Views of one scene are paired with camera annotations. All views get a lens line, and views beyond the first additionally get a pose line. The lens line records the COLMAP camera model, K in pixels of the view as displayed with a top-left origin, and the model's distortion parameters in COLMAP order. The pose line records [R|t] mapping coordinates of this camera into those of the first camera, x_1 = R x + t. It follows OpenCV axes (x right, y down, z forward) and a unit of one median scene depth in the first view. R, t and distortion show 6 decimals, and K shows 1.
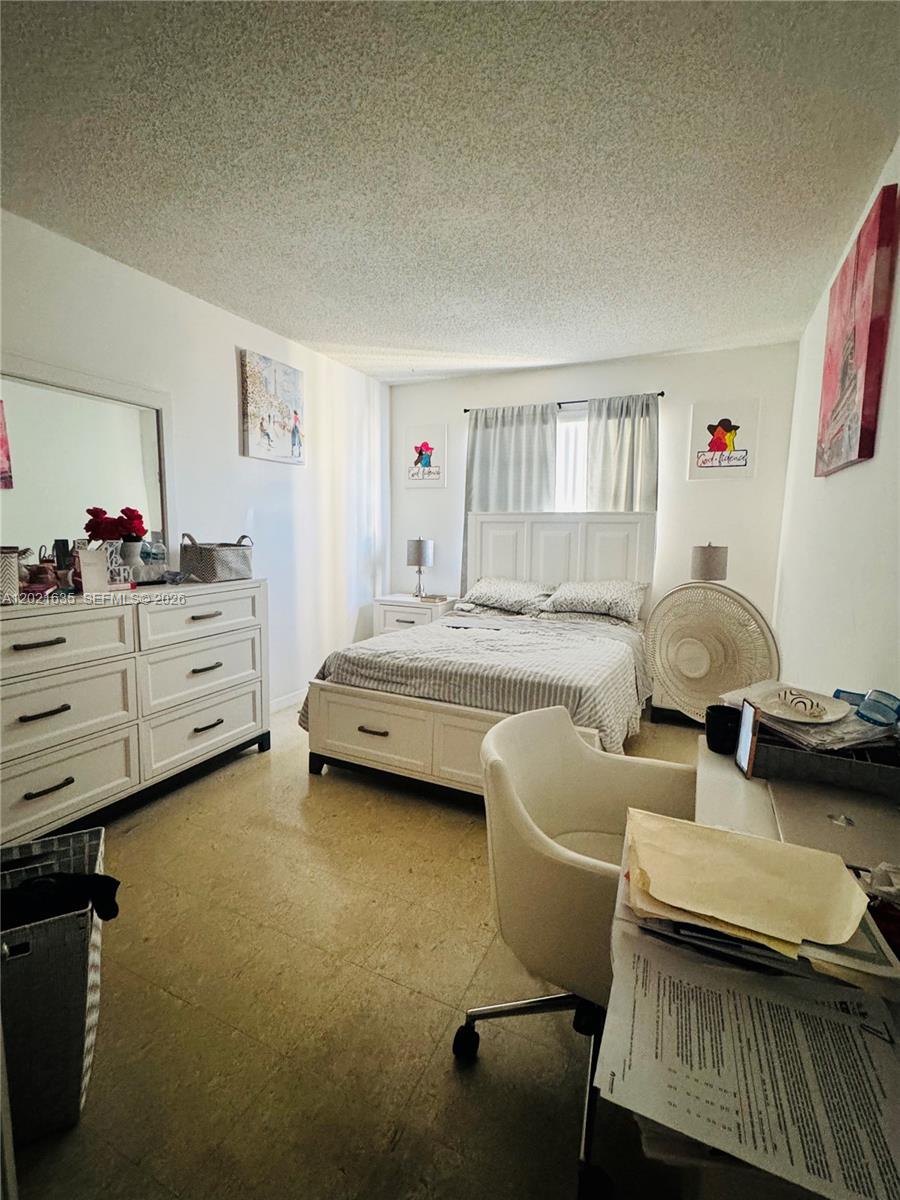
lens RADIAL K [[543.8, 0, 452.8], [0, 543.8, 601.2], [0, 0, 1]] dist [-0.003326, 0.000265]
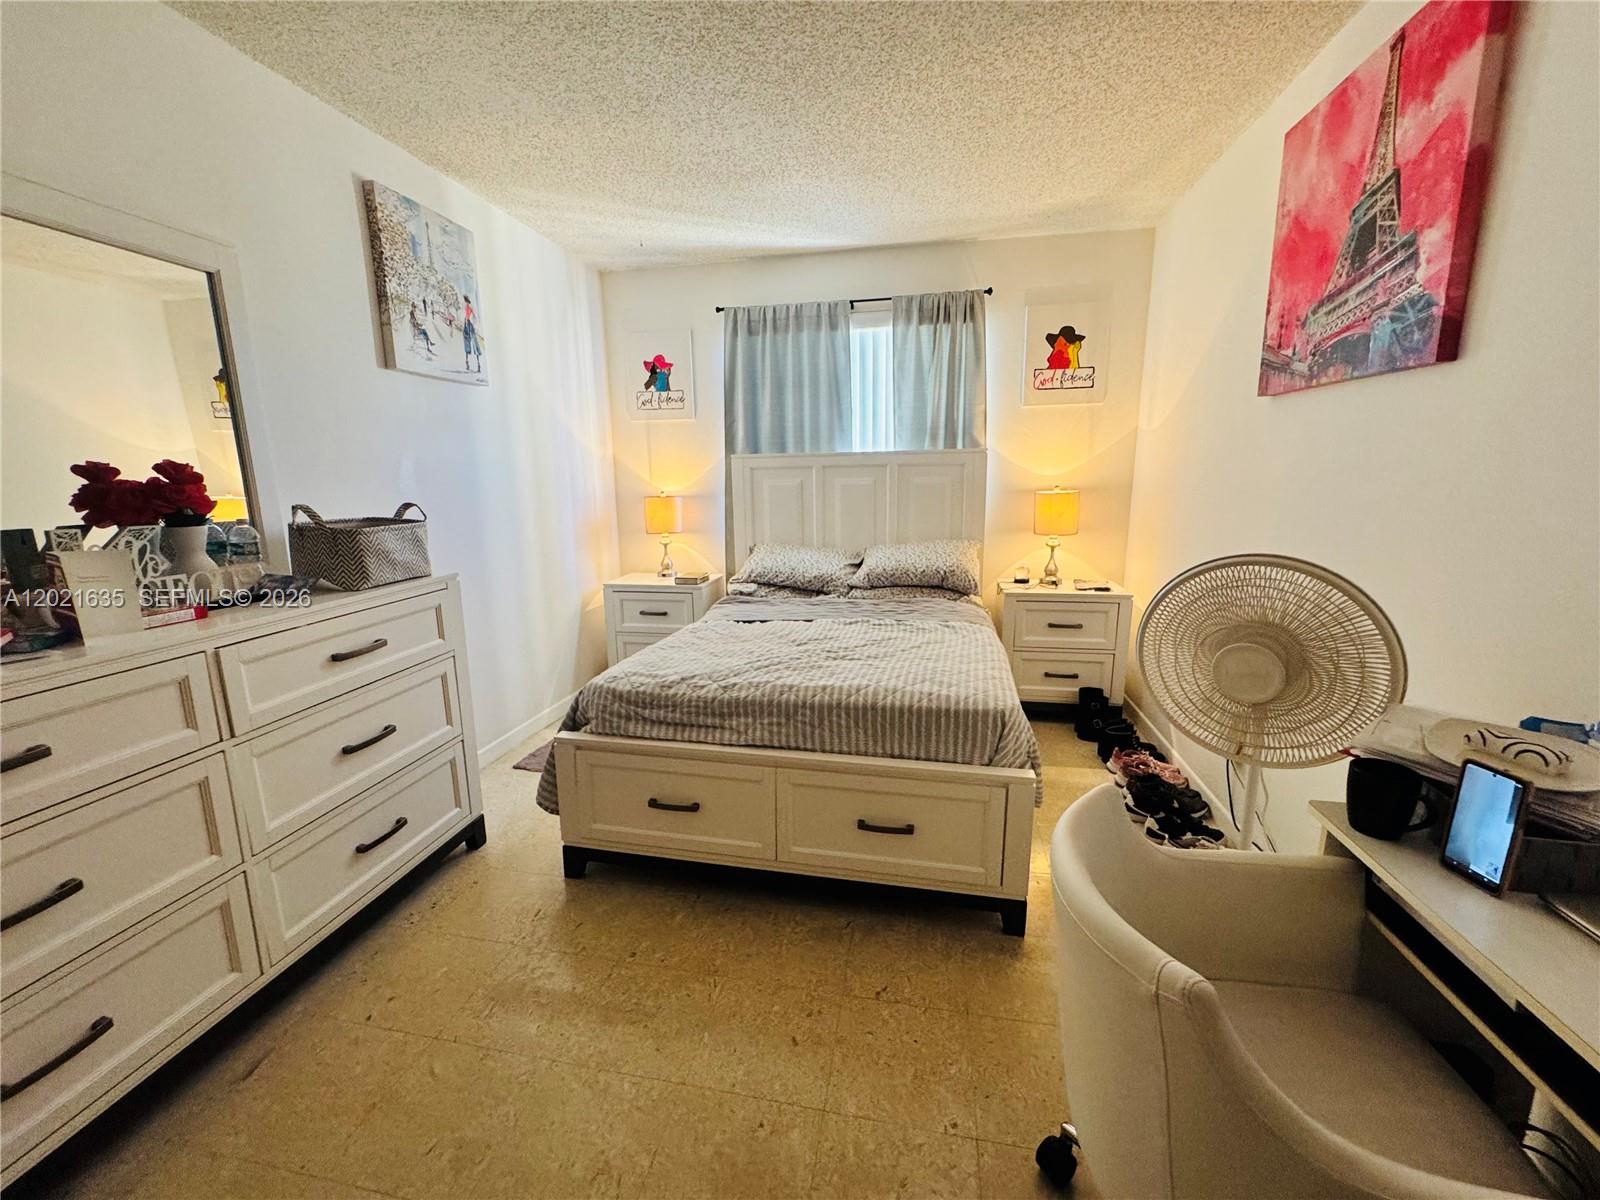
lens RADIAL K [[639.9, 0, 800.4], [0, 639.9, 600.7], [0, 0, 1]] dist [-0.002641, 0.000264]
pose [[0.969818, -0.075813, 0.231744, -0.129763], [0.061141, 0.995681, 0.069859, -0.035235], [-0.236040, -0.053581, 0.970265, 0.204689]]
